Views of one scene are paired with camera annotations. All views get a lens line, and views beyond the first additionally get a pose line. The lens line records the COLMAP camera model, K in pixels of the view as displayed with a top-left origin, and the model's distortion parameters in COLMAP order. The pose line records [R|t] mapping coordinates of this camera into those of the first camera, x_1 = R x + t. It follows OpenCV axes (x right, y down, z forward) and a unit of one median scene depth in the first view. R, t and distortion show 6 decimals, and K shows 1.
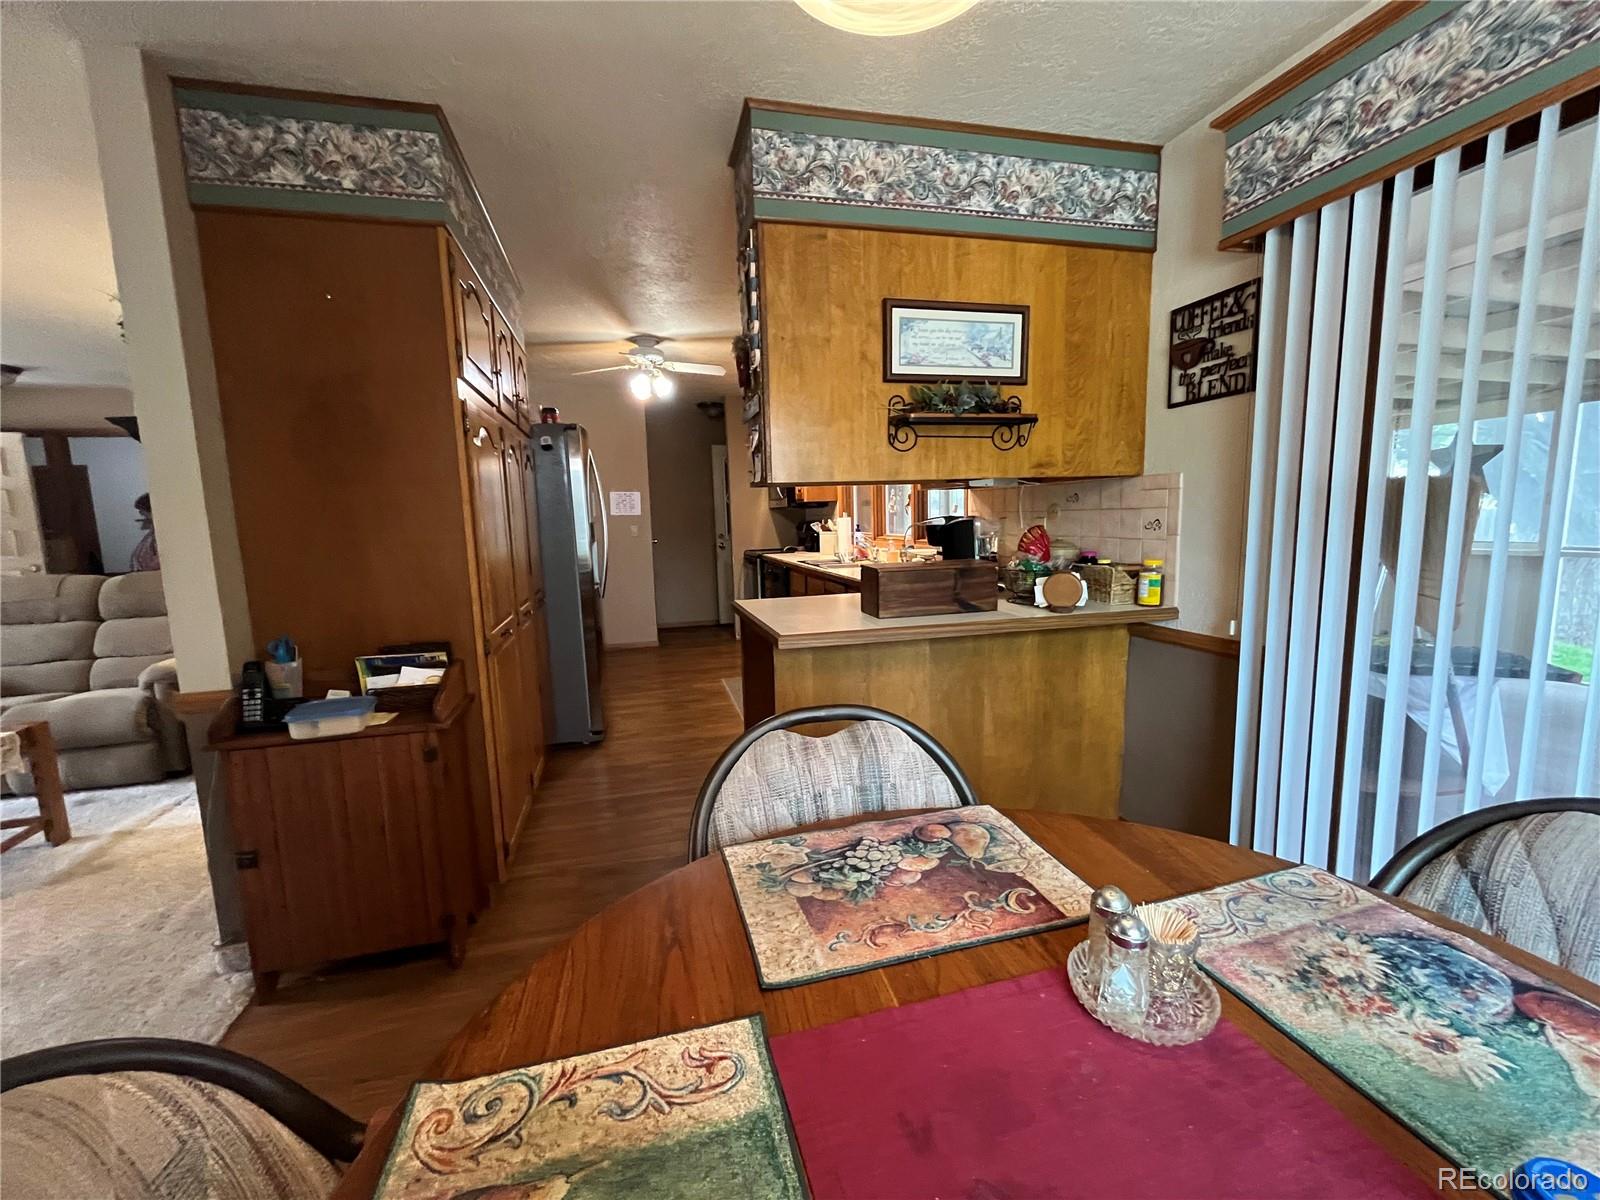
lens RADIAL K [[652.7, 0, 793.4], [0, 652.7, 602.2], [0, 0, 1]] dist [-0.001425, 0.000080]
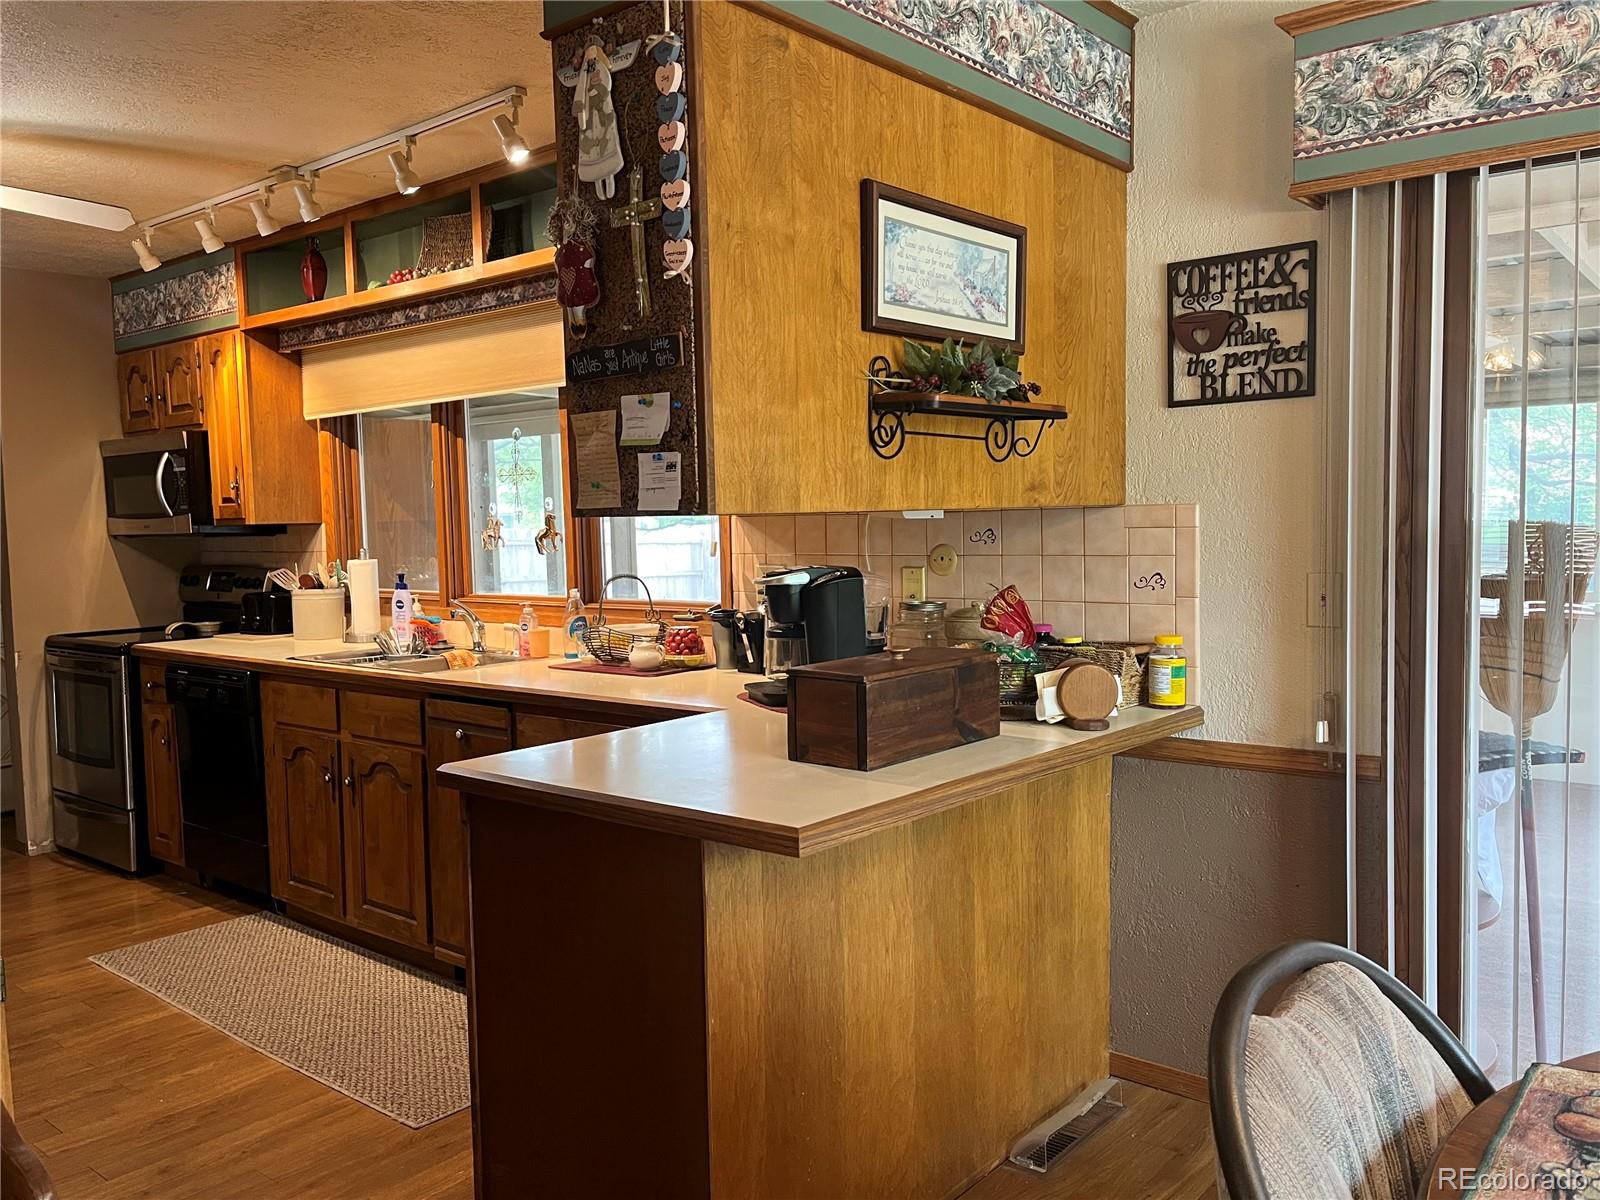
lens RADIAL K [[1250.4, 0, 800.0], [0, 1250.4, 600.0], [0, 0, 1]] dist [0.084562, -0.117246]
pose [[0.812530, -0.026029, 0.582338, -0.508205], [0.075042, 0.995361, -0.060215, -0.056458], [-0.578069, 0.092627, 0.810714, 0.208204]]
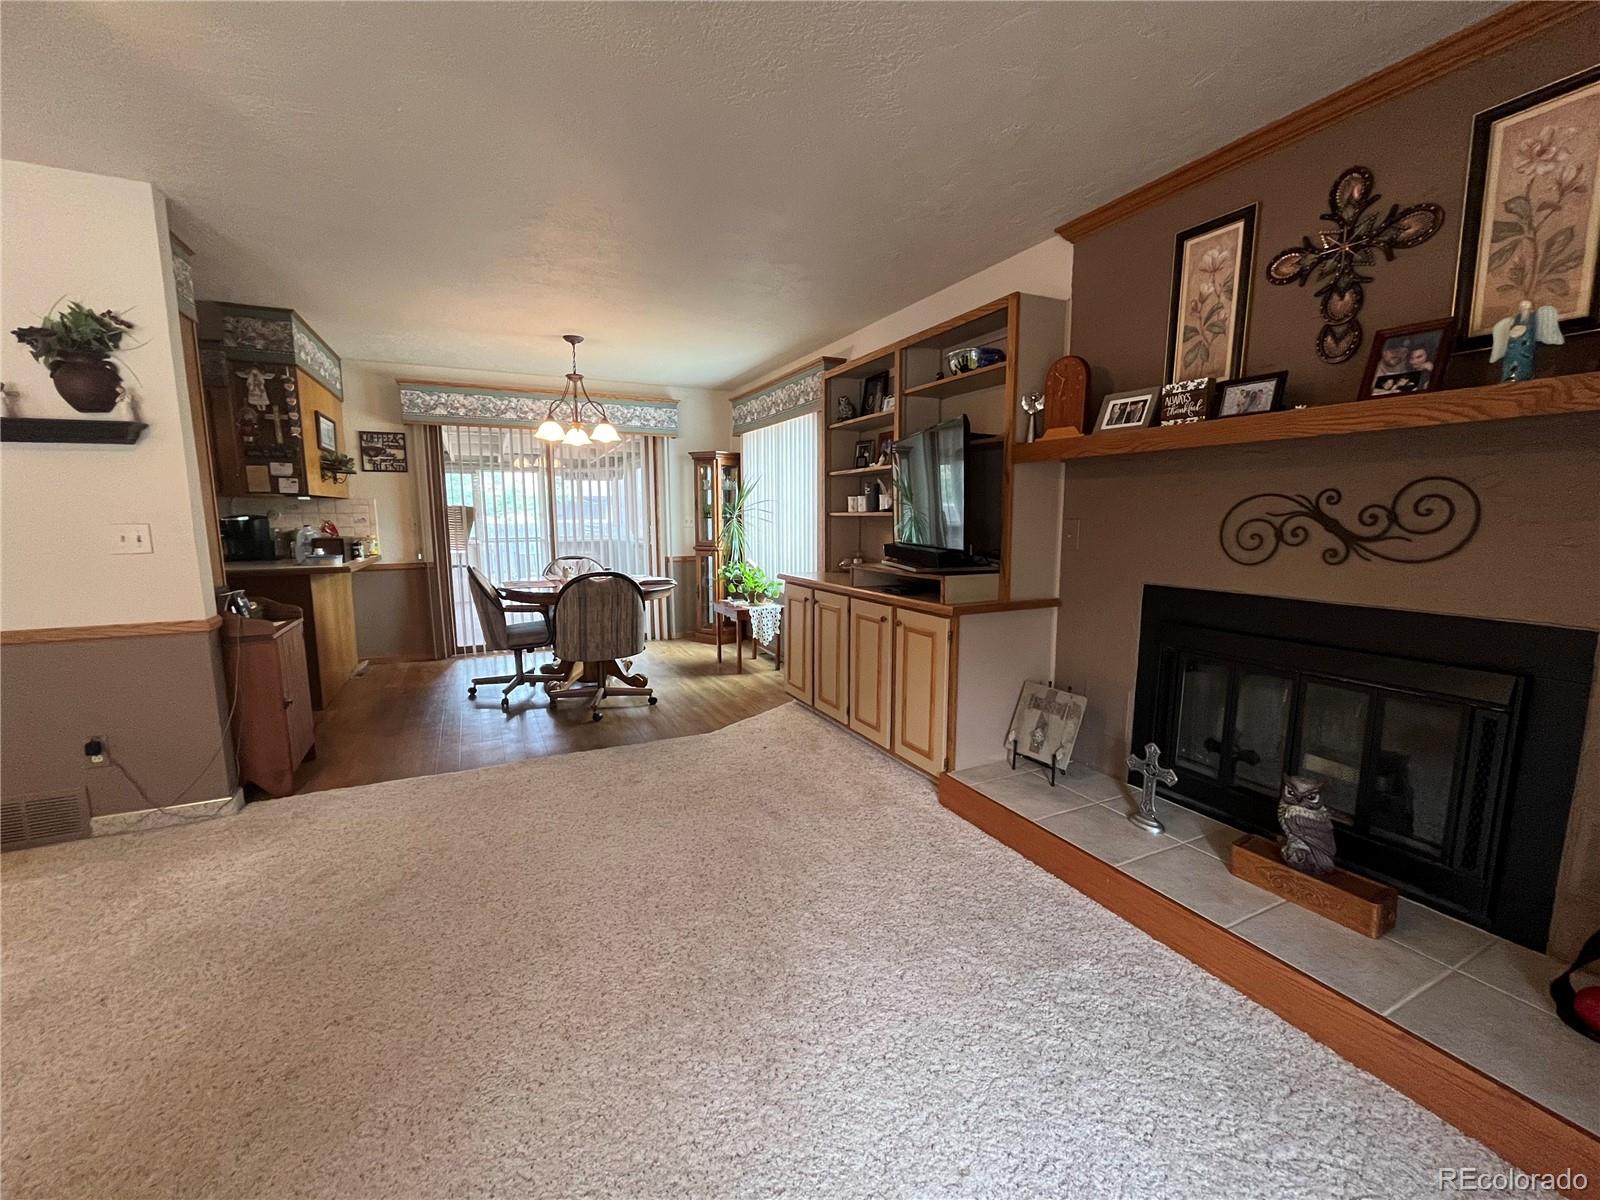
lens RADIAL K [[666.7, 0, 798.5], [0, 666.7, 608.3], [0, 0, 1]] dist [-0.000114, -0.000055]
pose [[-0.194308, -0.108286, 0.974945, -2.280068], [0.138648, 0.980879, 0.136578, 0.084863], [-0.971093, 0.161713, -0.175579, -0.035611]]
